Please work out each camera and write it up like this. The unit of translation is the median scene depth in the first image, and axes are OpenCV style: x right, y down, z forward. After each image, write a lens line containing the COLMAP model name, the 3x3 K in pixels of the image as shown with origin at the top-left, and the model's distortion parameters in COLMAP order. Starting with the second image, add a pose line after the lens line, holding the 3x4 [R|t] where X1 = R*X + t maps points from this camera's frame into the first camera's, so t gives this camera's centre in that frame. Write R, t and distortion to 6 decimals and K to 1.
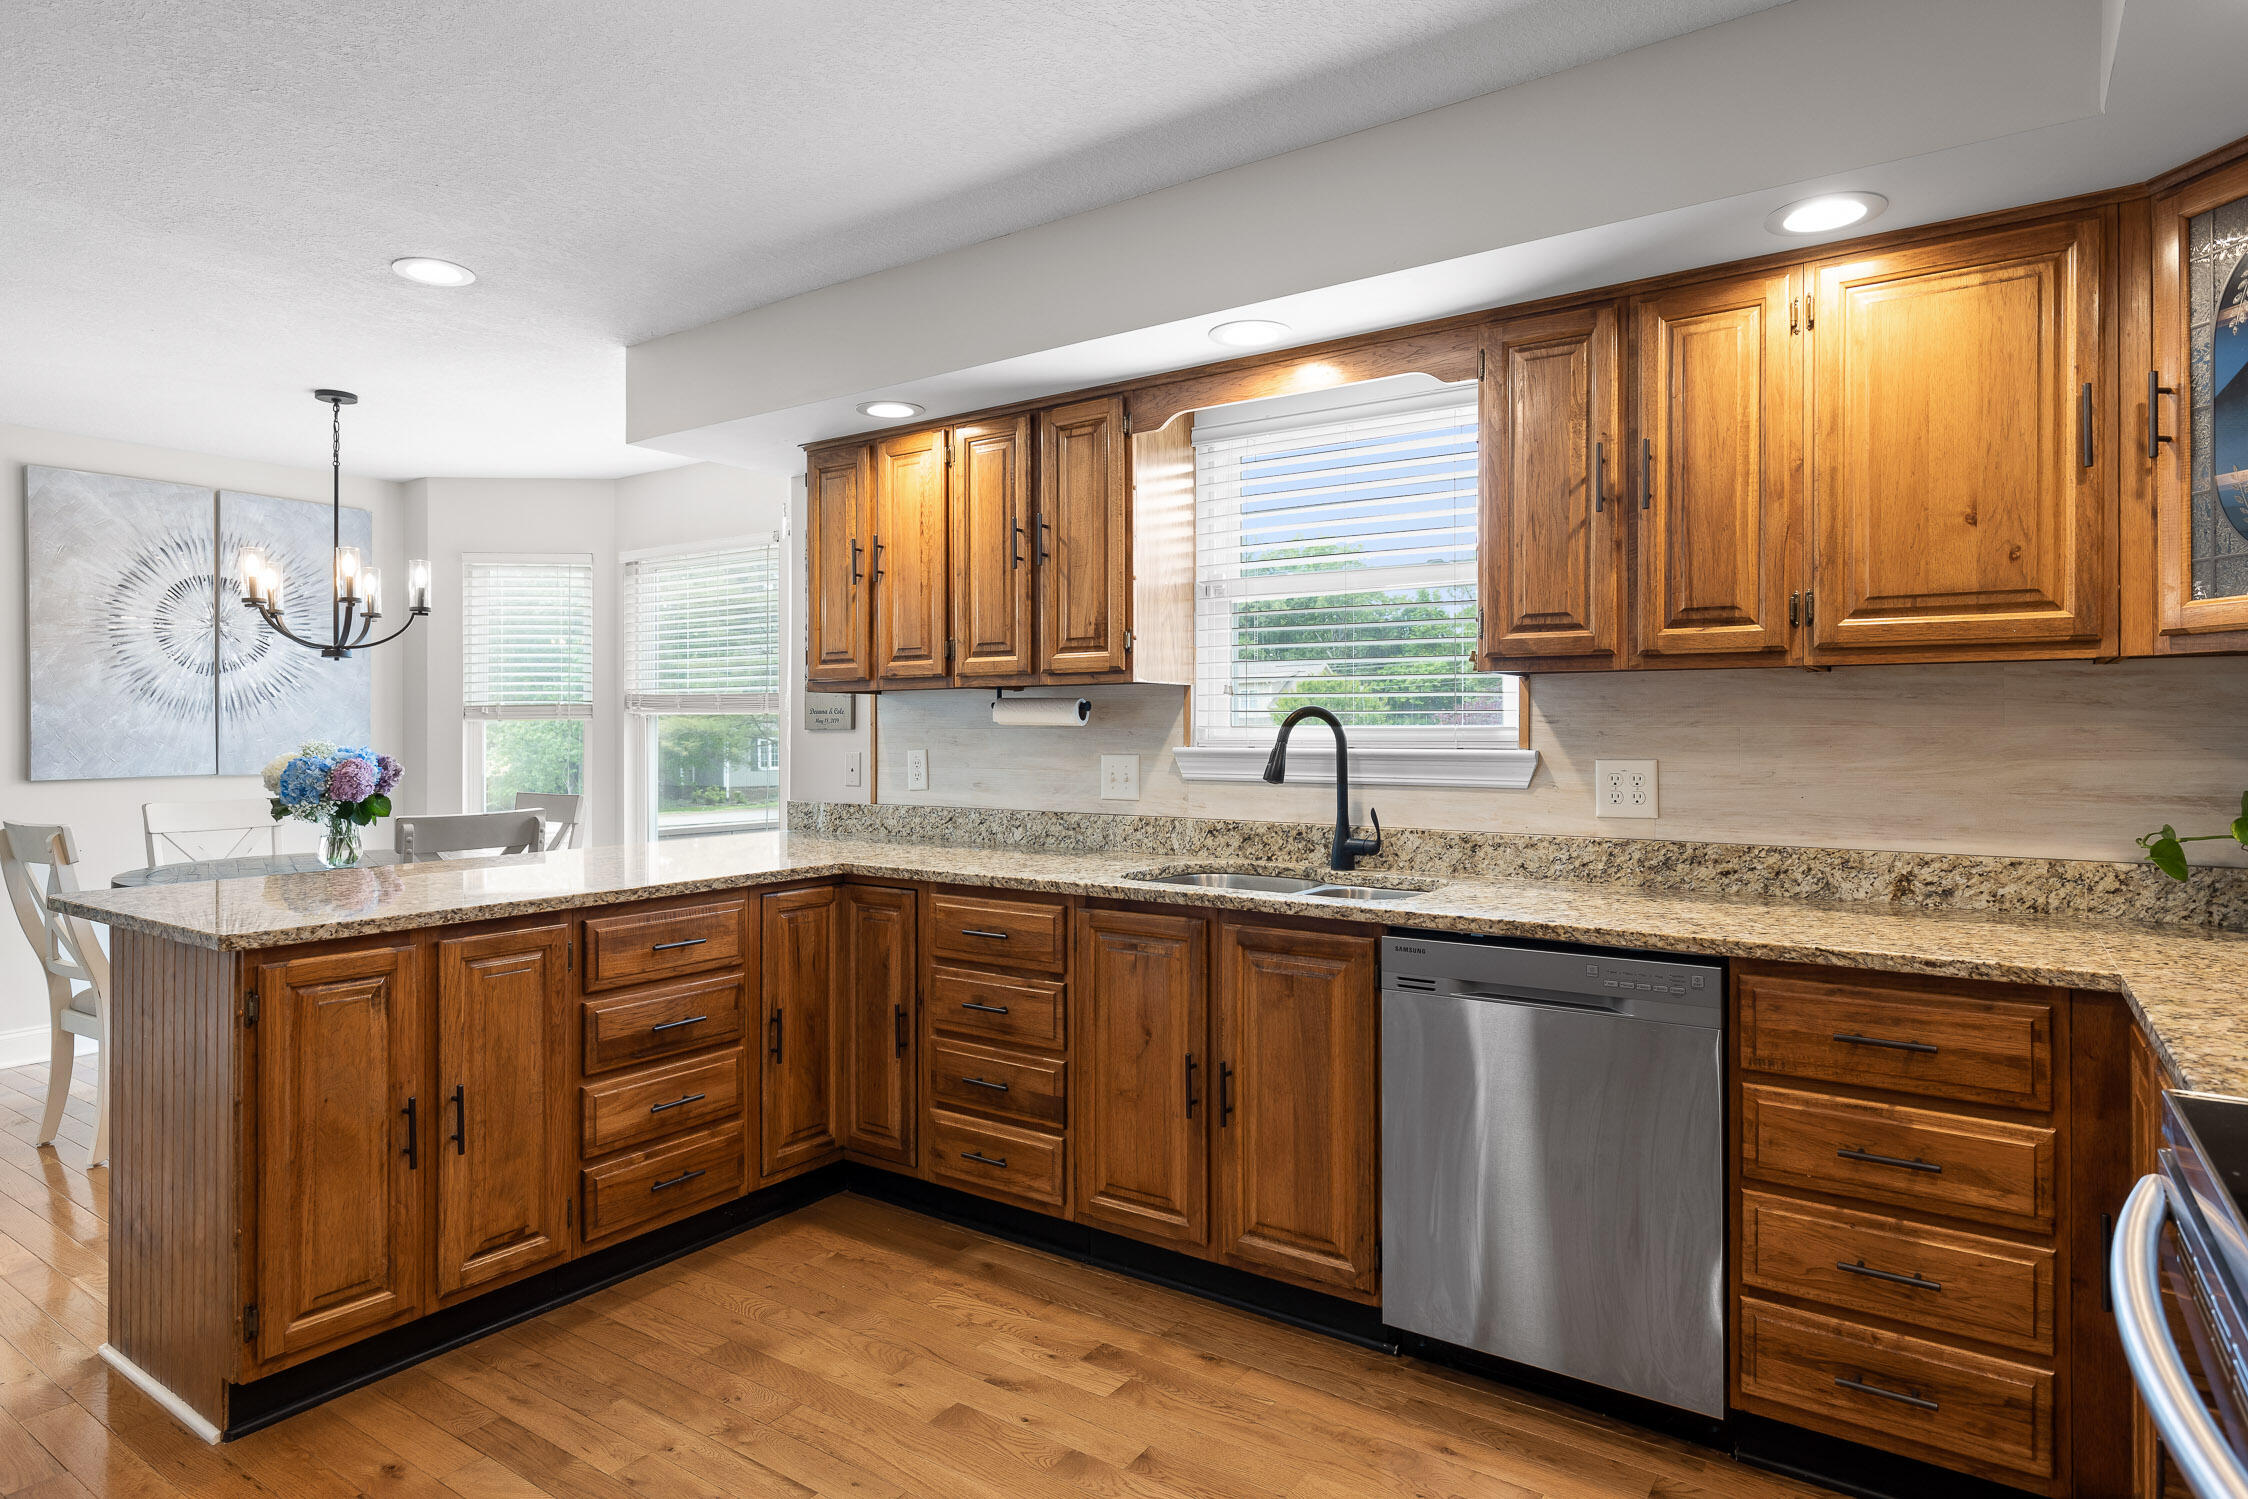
lens RADIAL K [[1237.1, 0, 1124.0], [0, 1237.1, 749.5], [0, 0, 1]] dist [0.000188, -0.001126]
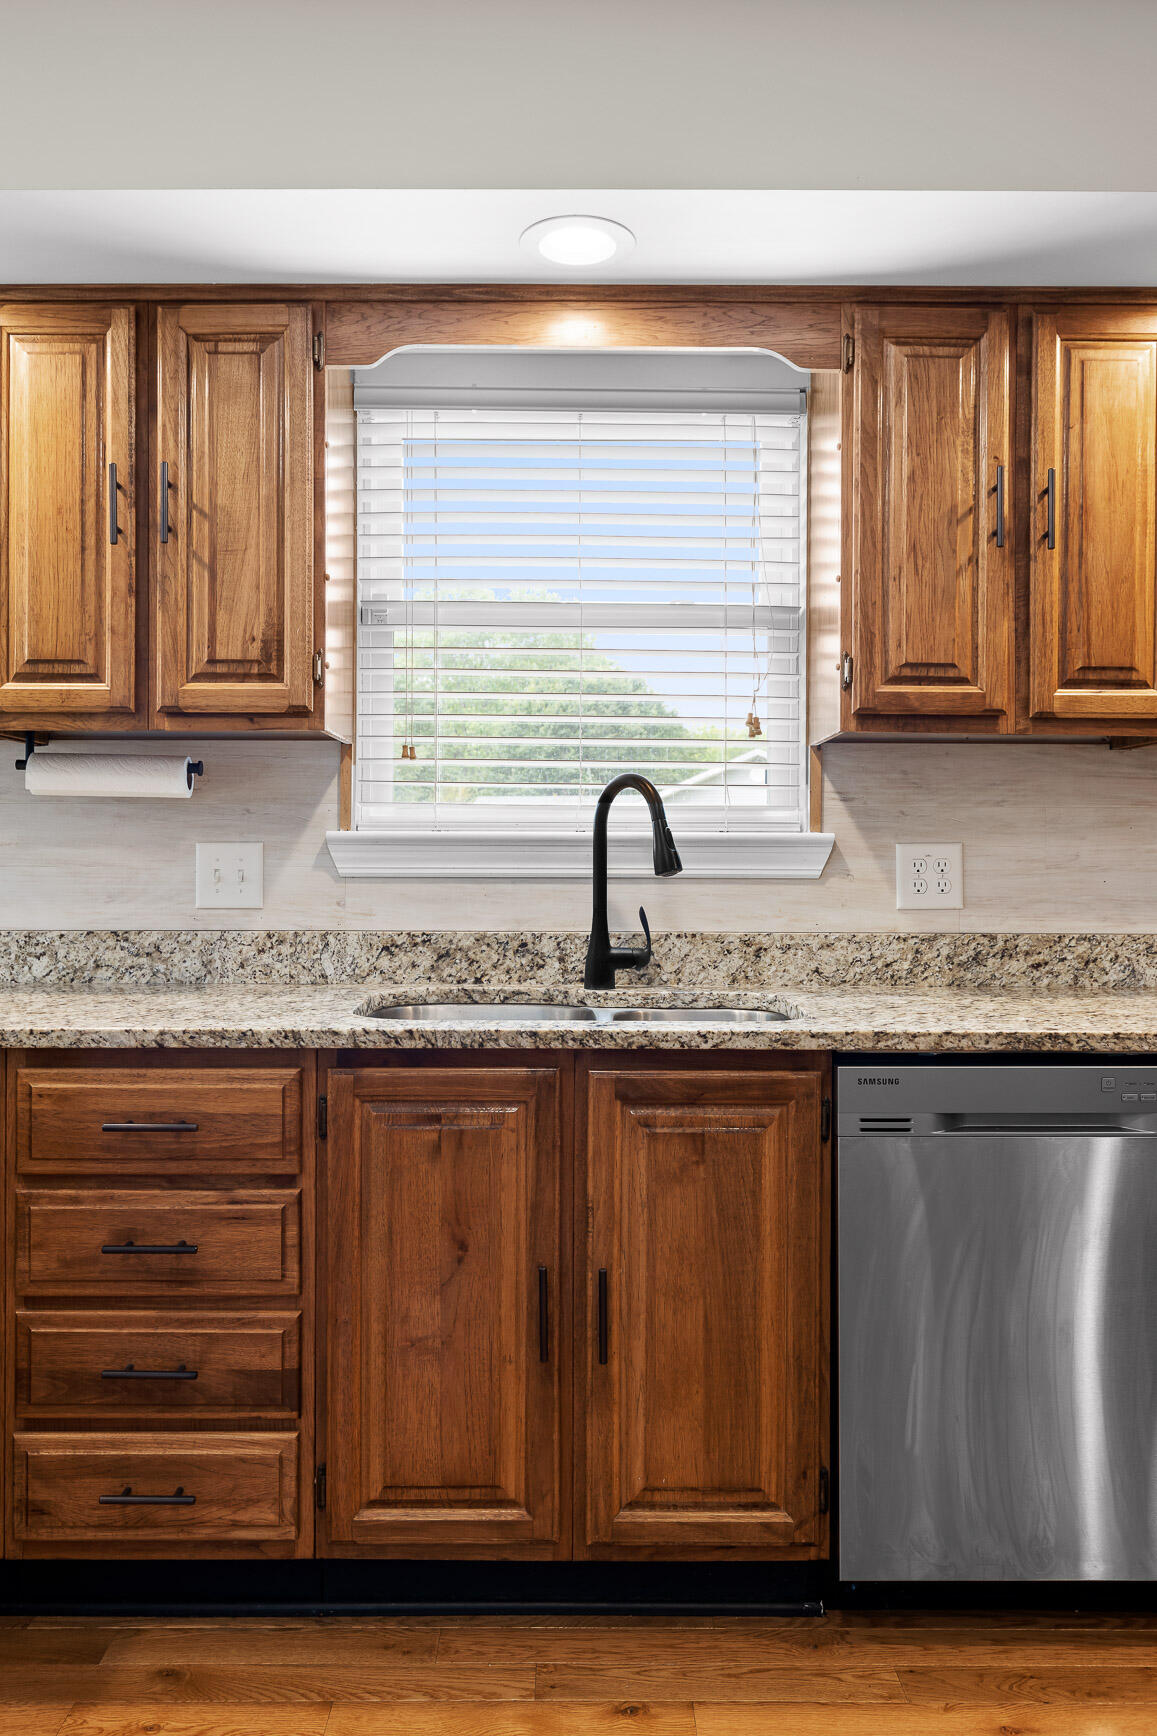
lens RADIAL K [[1290.8, 0, 572.0], [0, 1290.8, 866.4], [0, 0, 1]] dist [0.000364, -0.001782]
pose [[0.821635, -0.001975, 0.570011, -0.330443], [0.004846, 0.999982, -0.003522, 0.027016], [-0.569994, 0.005656, 0.821630, 0.393802]]
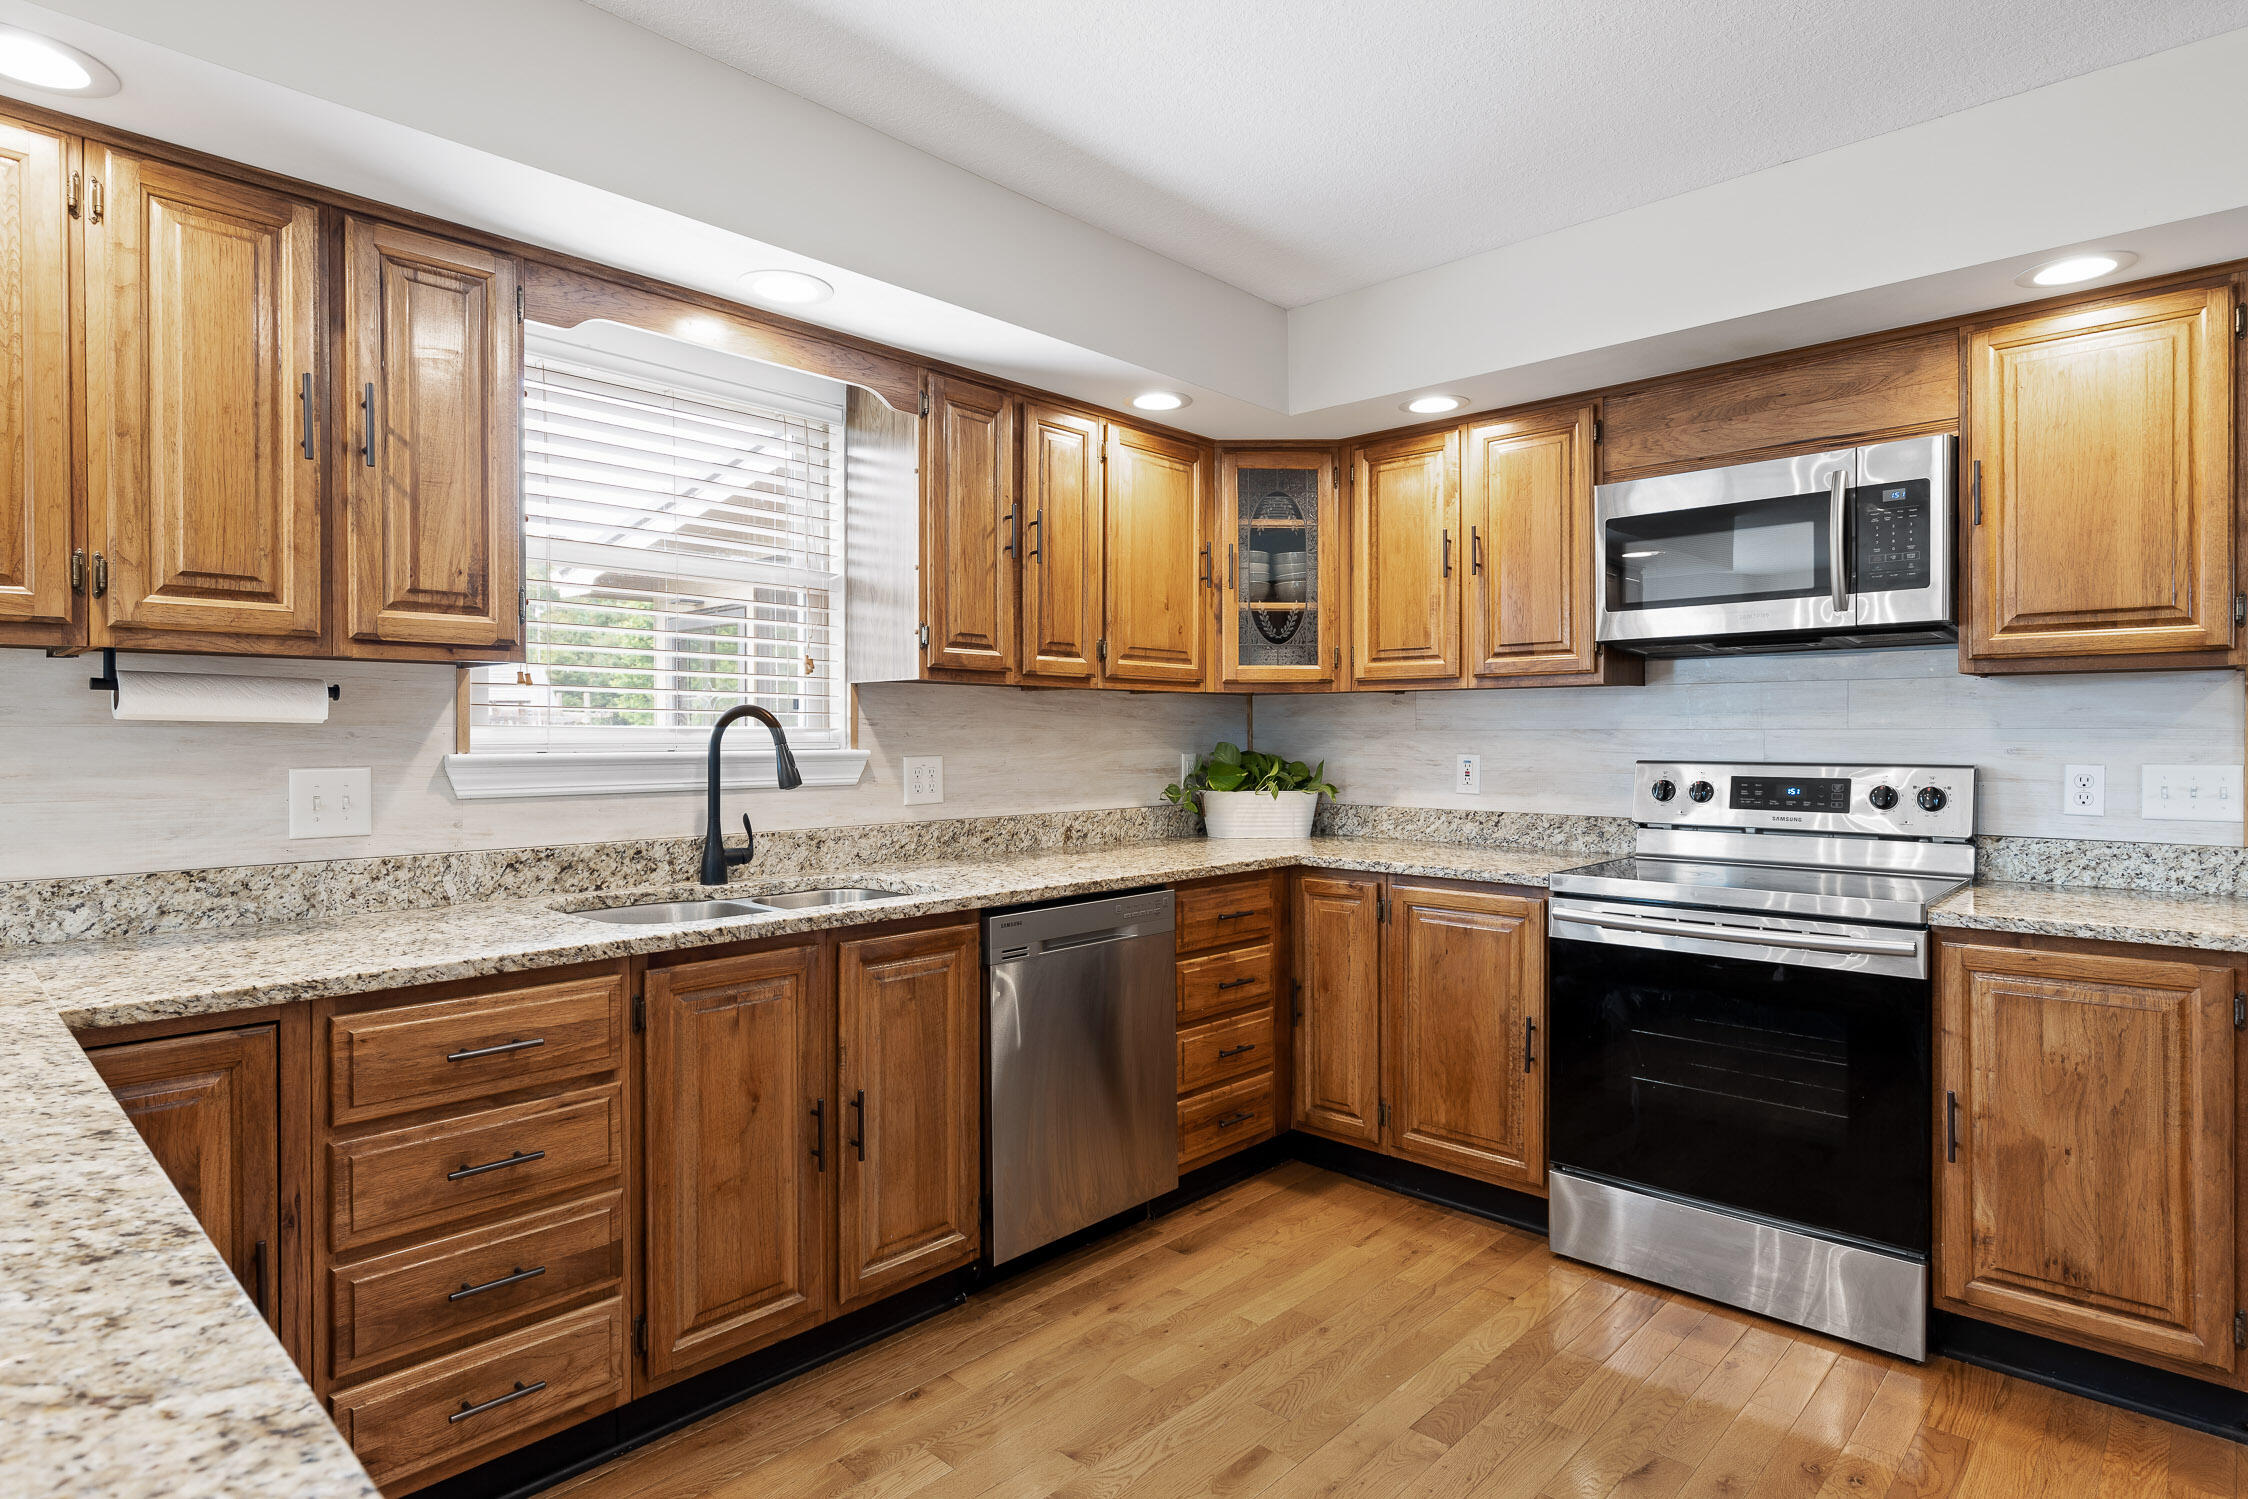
lens RADIAL K [[1206.7, 0, 1128.0], [0, 1206.7, 757.0], [0, 0, 1]] dist [-0.001740, -0.000779]
pose [[0.143288, -0.018664, 0.989505, -0.739858], [0.014118, 0.999759, 0.016813, -0.008018], [-0.989580, 0.011561, 0.143517, 0.639299]]
